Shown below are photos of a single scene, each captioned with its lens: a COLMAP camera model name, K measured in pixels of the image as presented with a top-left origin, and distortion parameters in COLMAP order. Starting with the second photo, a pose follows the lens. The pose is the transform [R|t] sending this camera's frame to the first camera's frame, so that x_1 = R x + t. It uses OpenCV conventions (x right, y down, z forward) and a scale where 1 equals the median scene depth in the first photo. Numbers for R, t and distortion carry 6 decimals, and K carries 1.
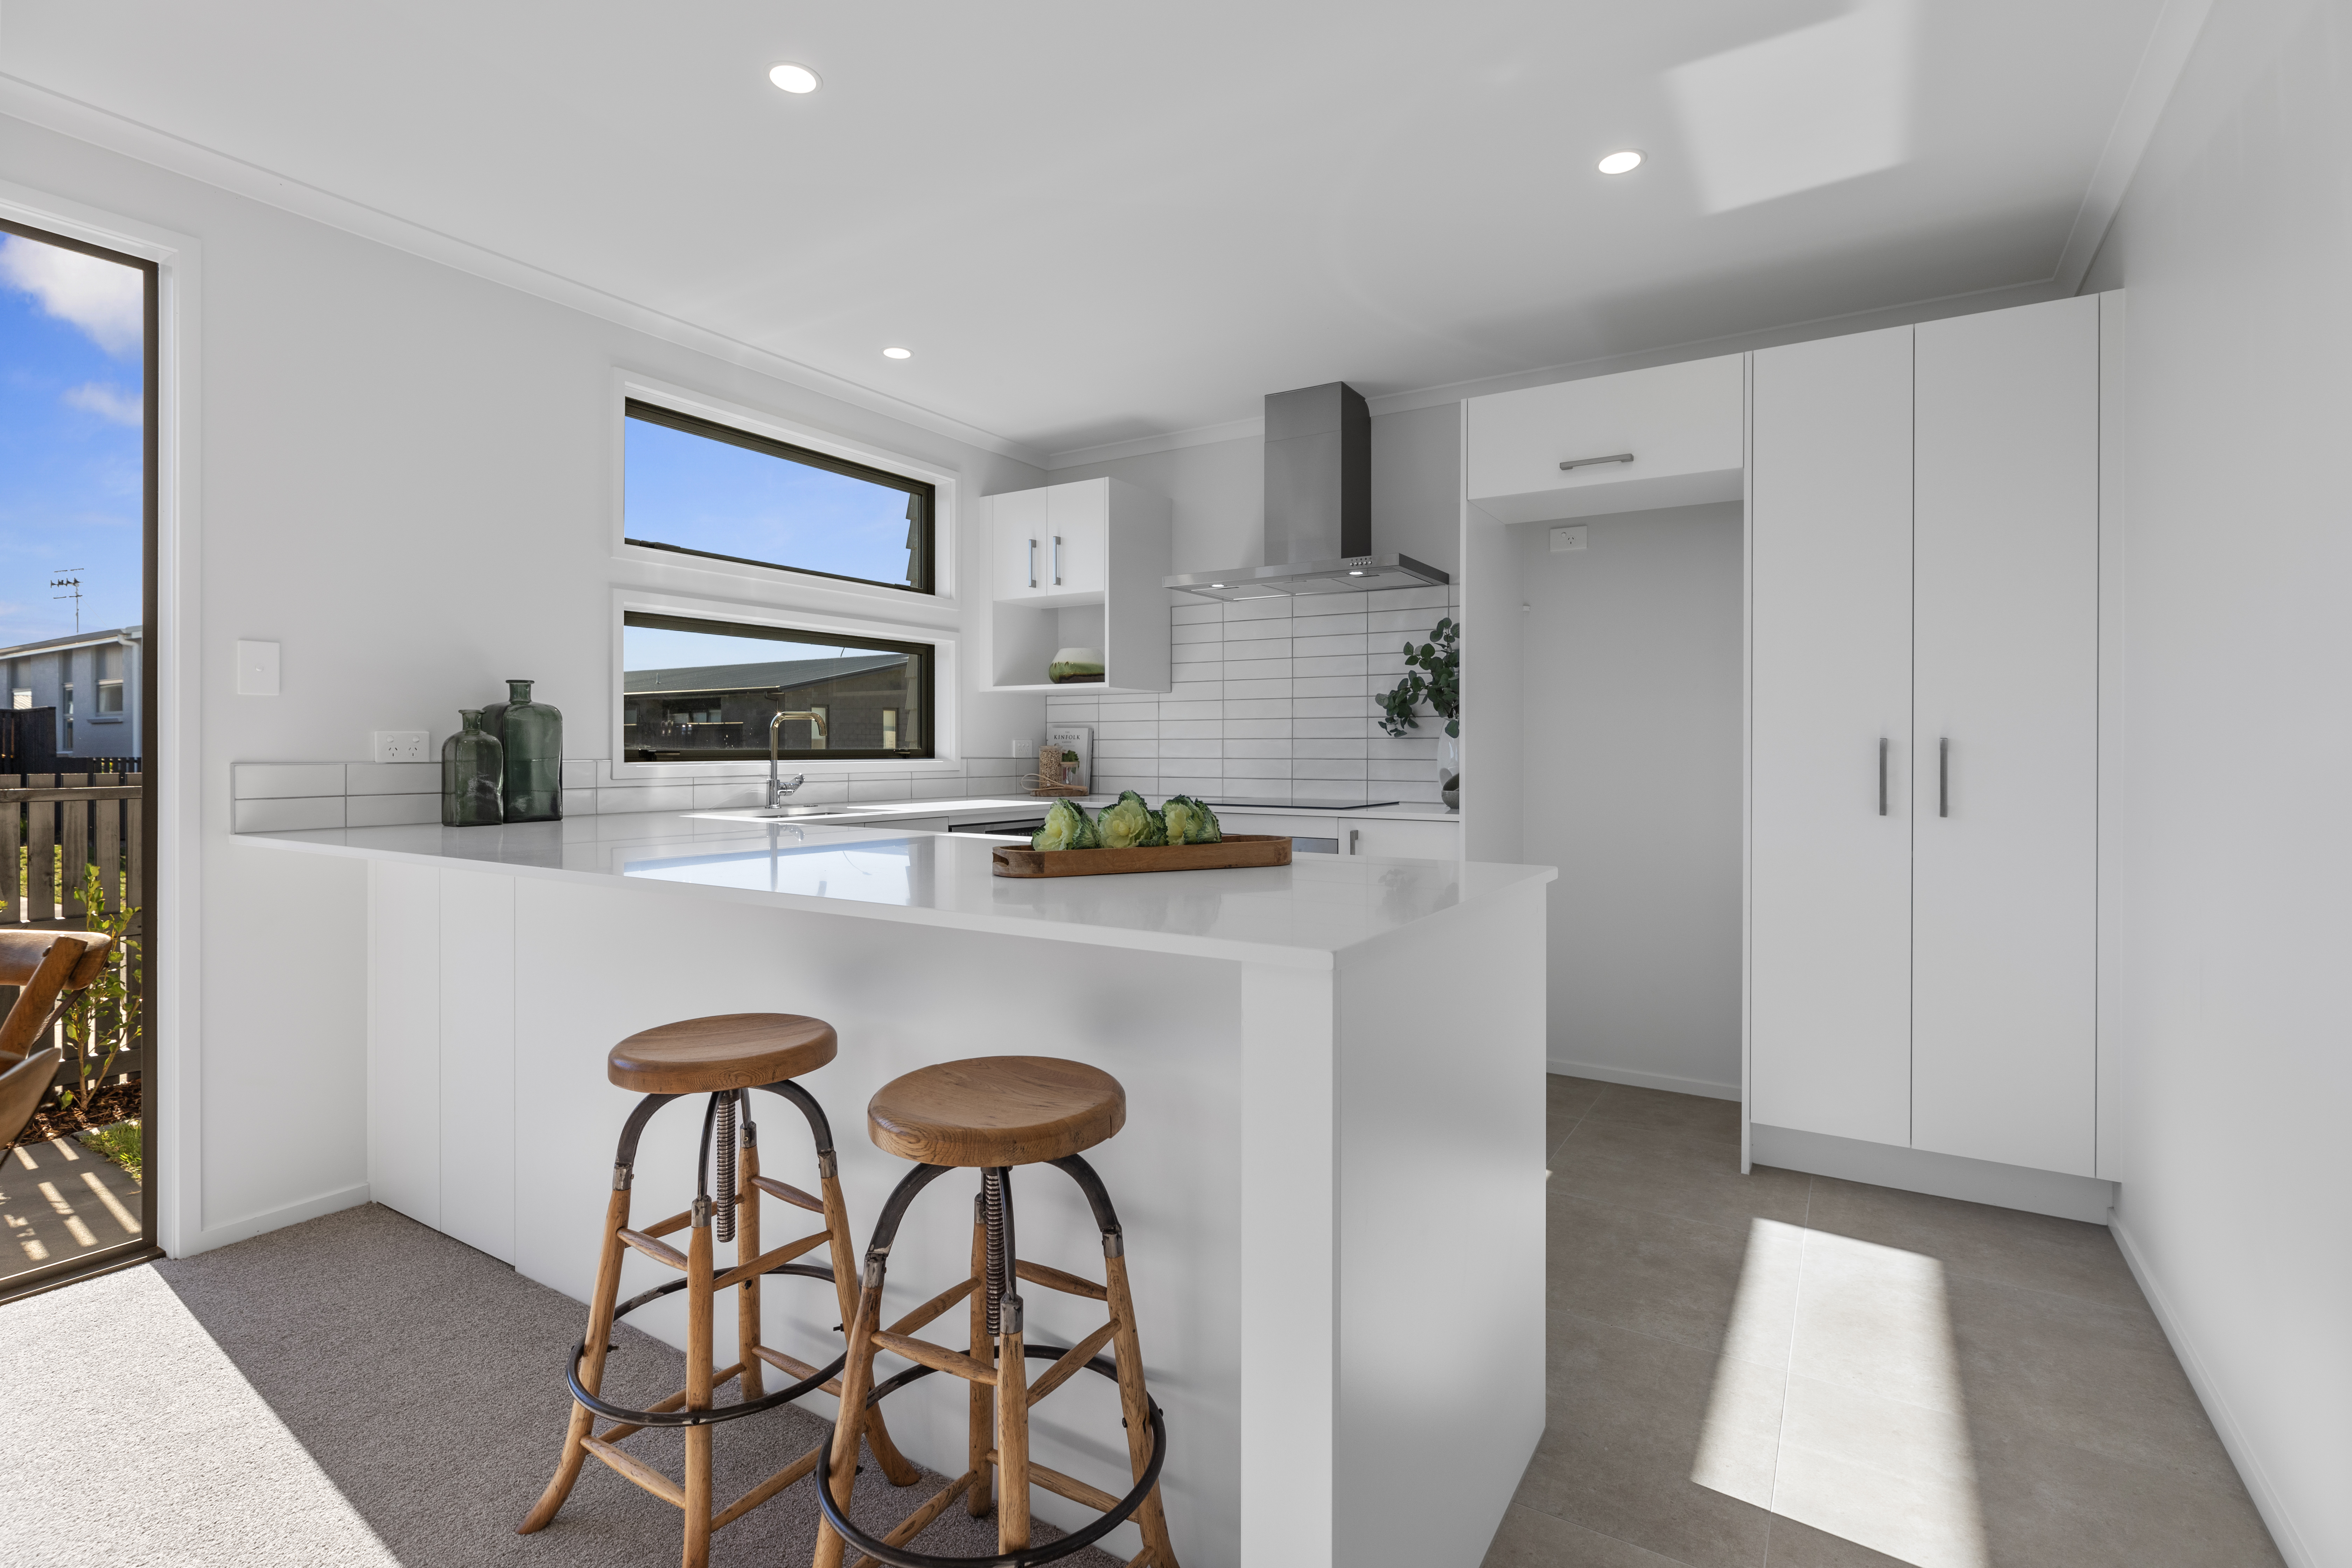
lens RADIAL K [[1108.1, 0, 1176.1], [0, 1108.1, 746.9], [0, 0, 1]] dist [-0.002517, -0.000104]
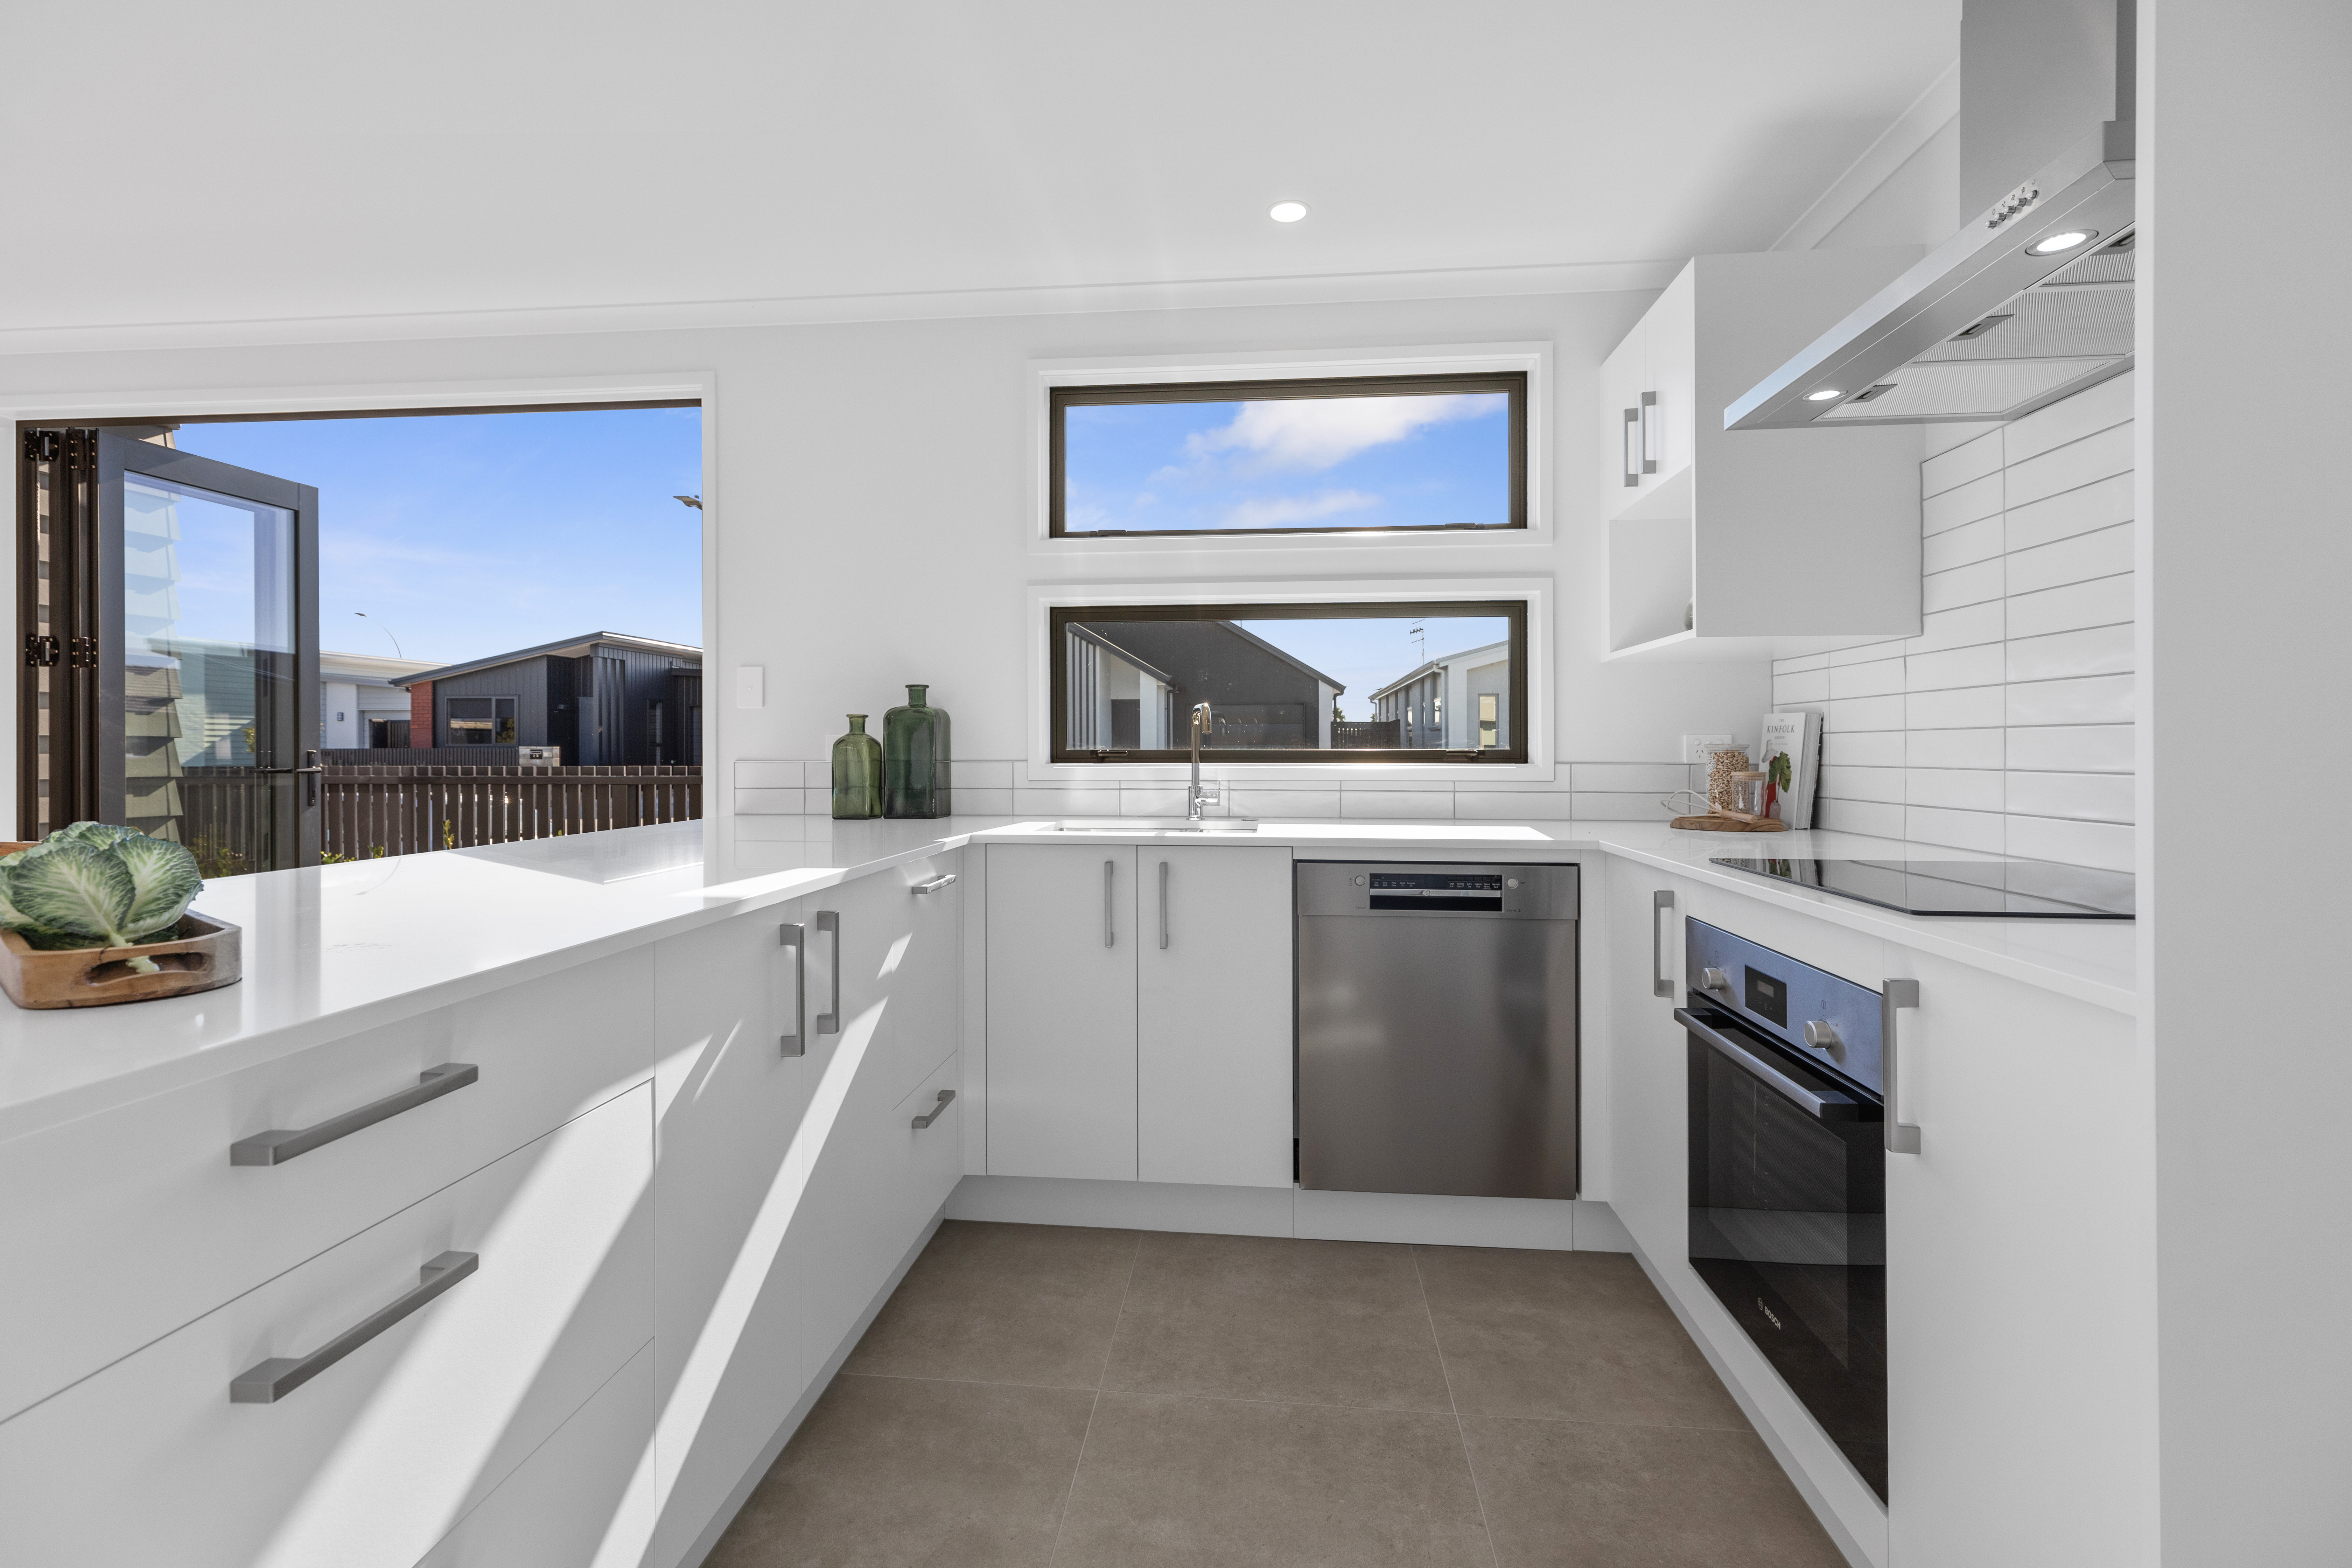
lens RADIAL K [[1044.0, 0, 1175.7], [0, 1044.0, 746.3], [0, 0, 1]] dist [-0.000738, -0.000088]
pose [[0.444368, -0.002289, -0.895842, 0.314184], [0.002531, 0.999996, -0.001299, 0.000526], [0.895841, -0.001690, 0.444372, 0.582791]]
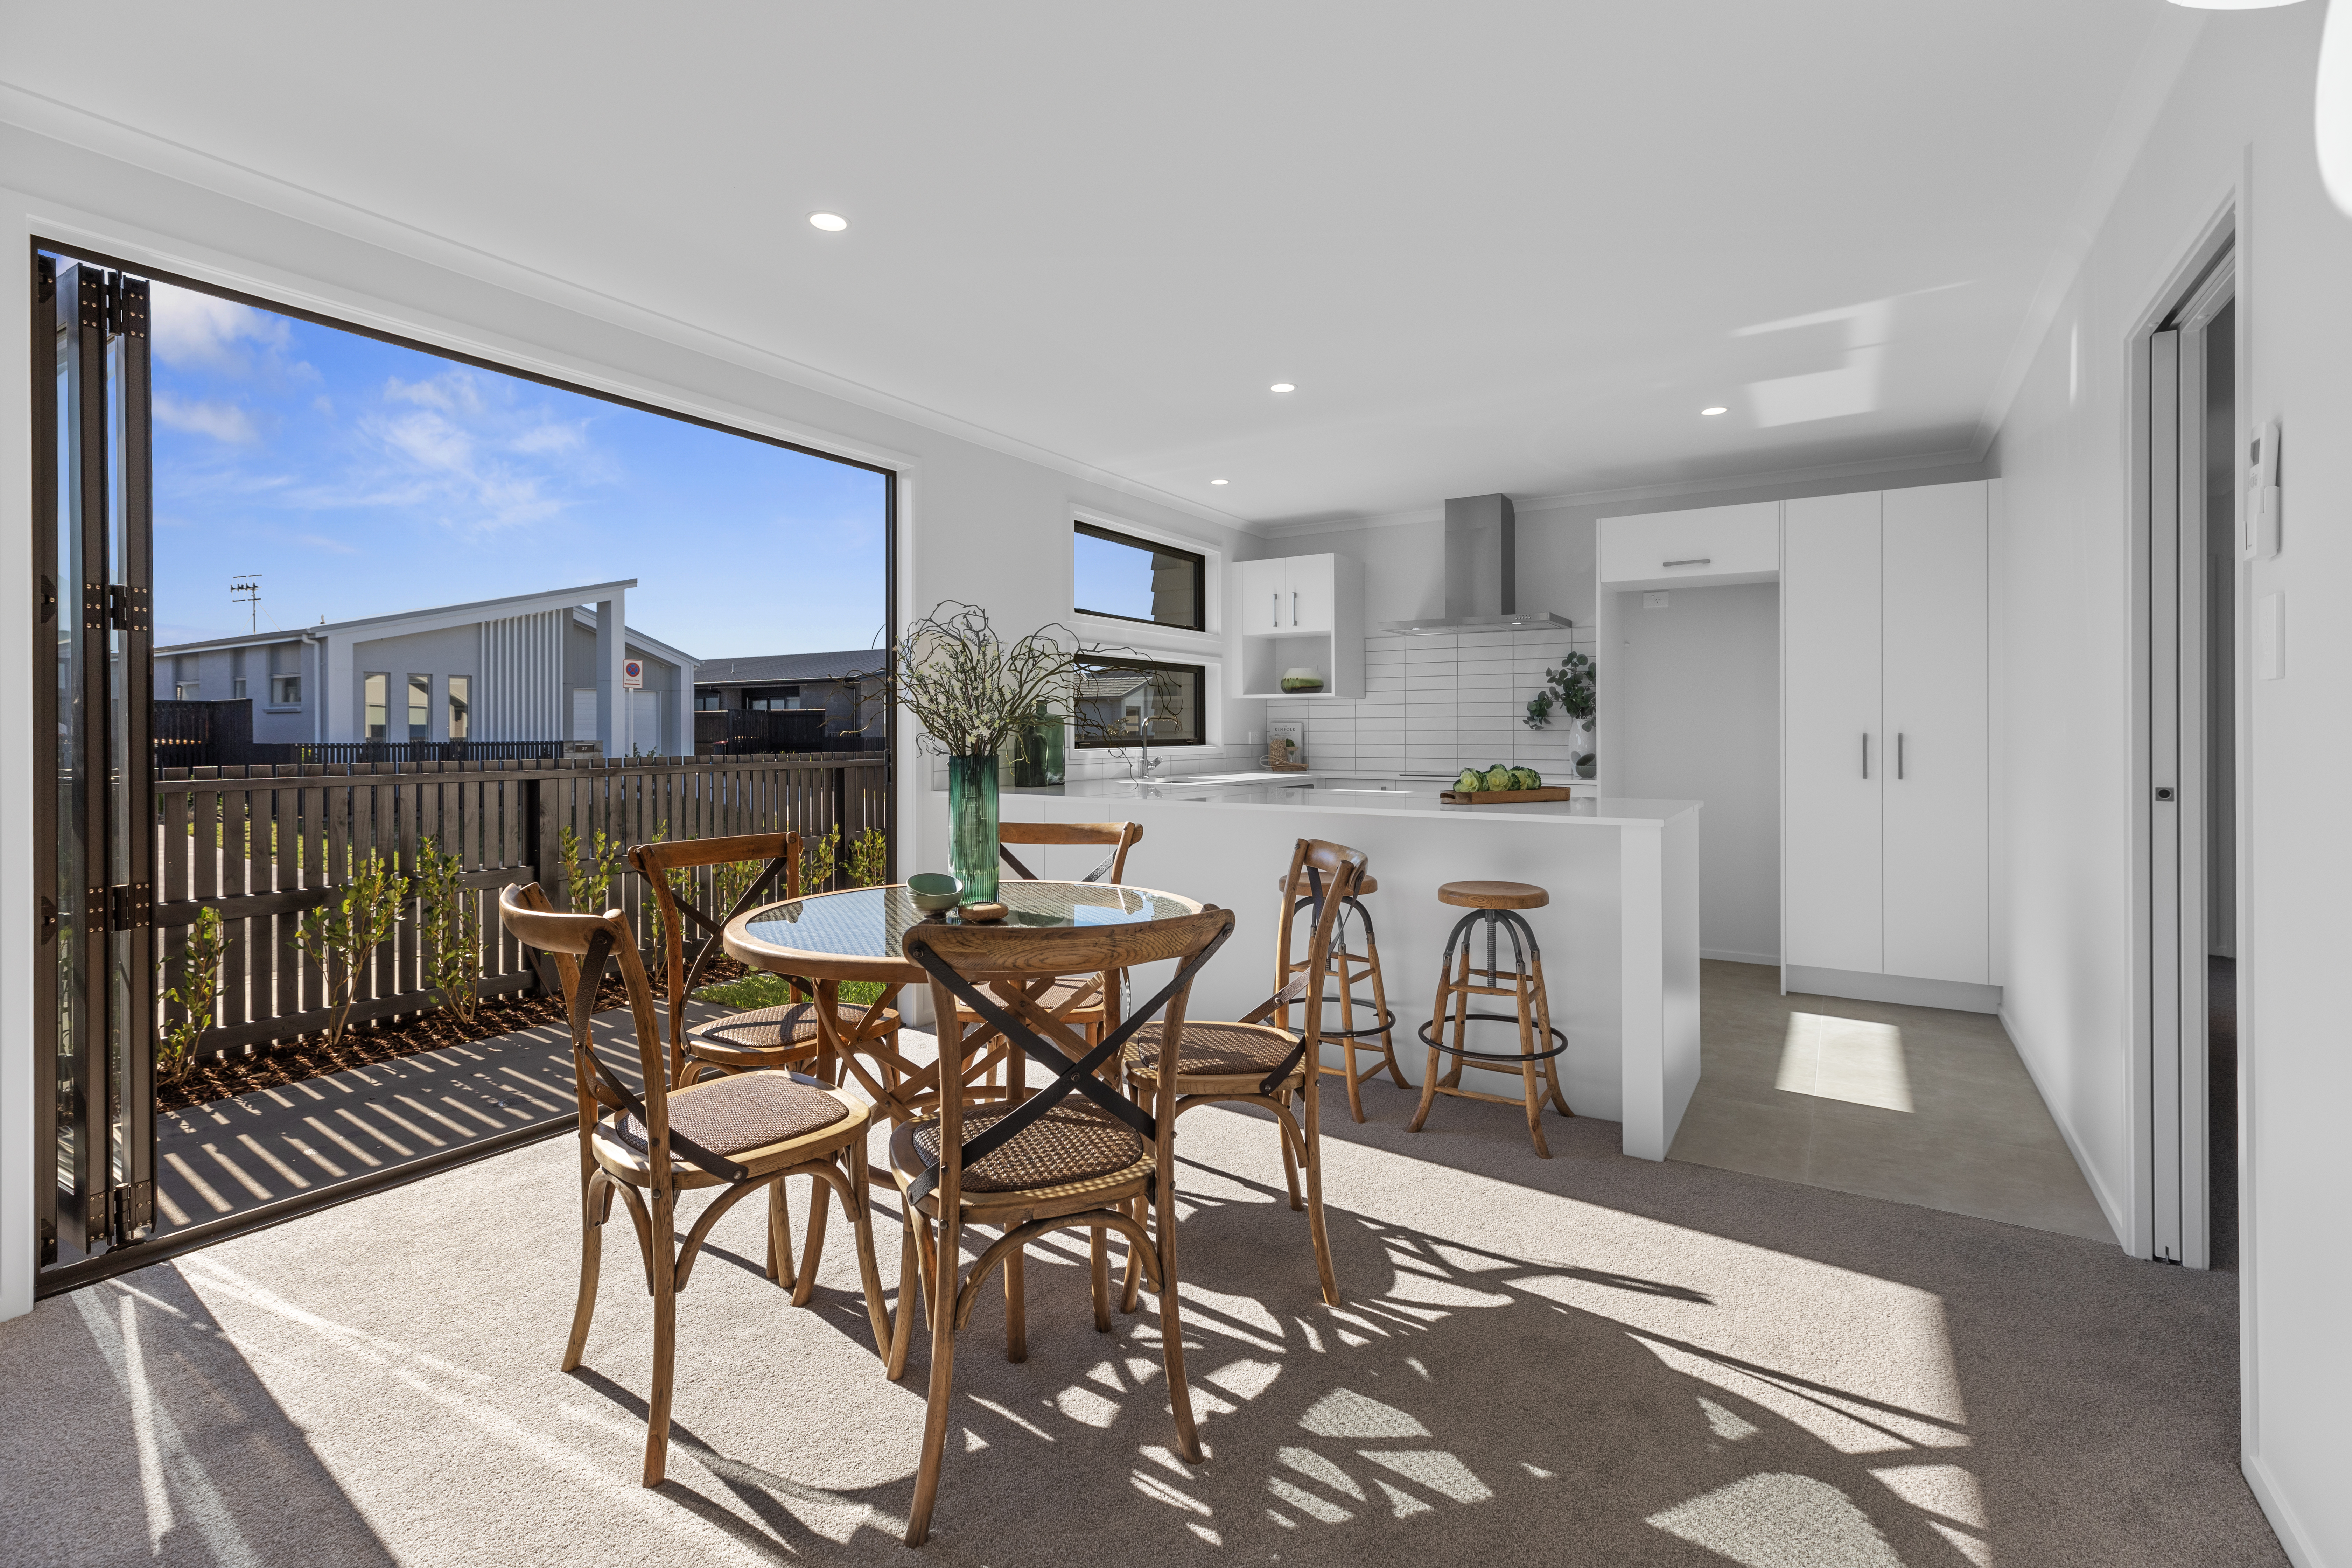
lens RADIAL K [[1071.4, 0, 1174.8], [0, 1071.4, 722.4], [0, 0, 1]] dist [0.000966, 0.000208]
pose [[0.999984, -0.002926, -0.004927, -0.288116], [0.002896, 0.999978, -0.006039, -0.012242], [0.004945, 0.006025, 0.999970, -0.454514]]
